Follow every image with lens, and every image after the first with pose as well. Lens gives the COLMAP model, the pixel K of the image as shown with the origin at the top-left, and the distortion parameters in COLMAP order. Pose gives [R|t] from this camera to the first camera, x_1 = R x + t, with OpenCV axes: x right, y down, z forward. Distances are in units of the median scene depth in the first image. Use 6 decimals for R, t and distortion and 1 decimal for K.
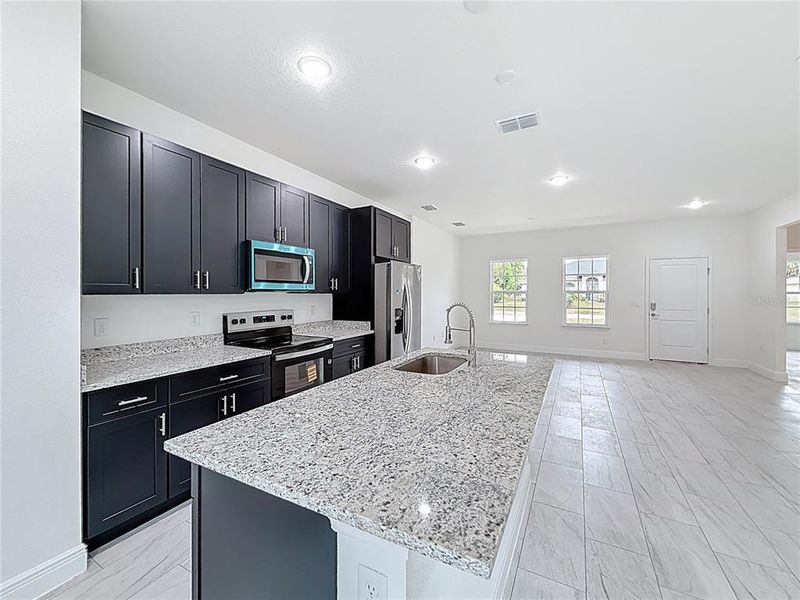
lens RADIAL K [[328.3, 0, 396.5], [0, 328.3, 294.5], [0, 0, 1]] dist [-0.002999, 0.000193]
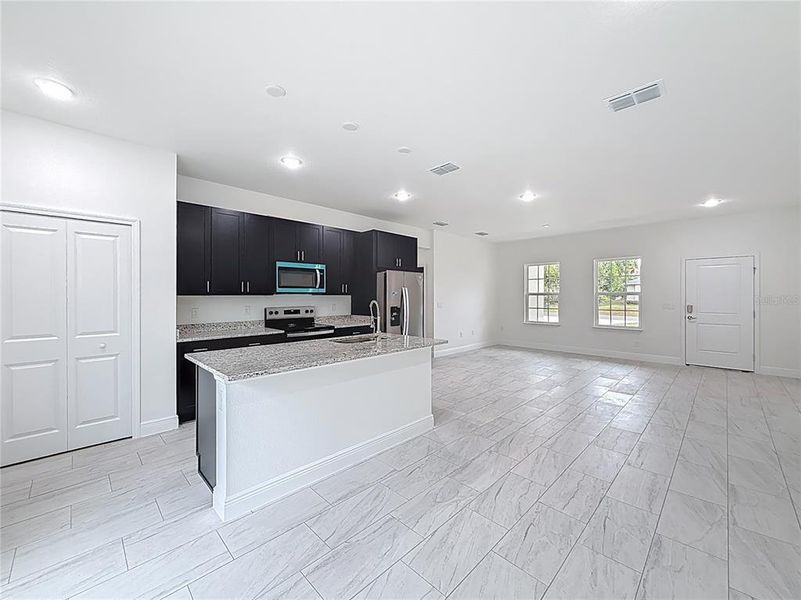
lens RADIAL K [[328.7, 0, 407.7], [0, 328.7, 298.9], [0, 0, 1]] dist [-0.002999, 0.000193]
pose [[0.958547, 0.003453, -0.284912, 0.440365], [-0.001307, 0.999969, 0.007721, 0.002095], [0.284930, -0.007028, 0.958523, -0.245613]]
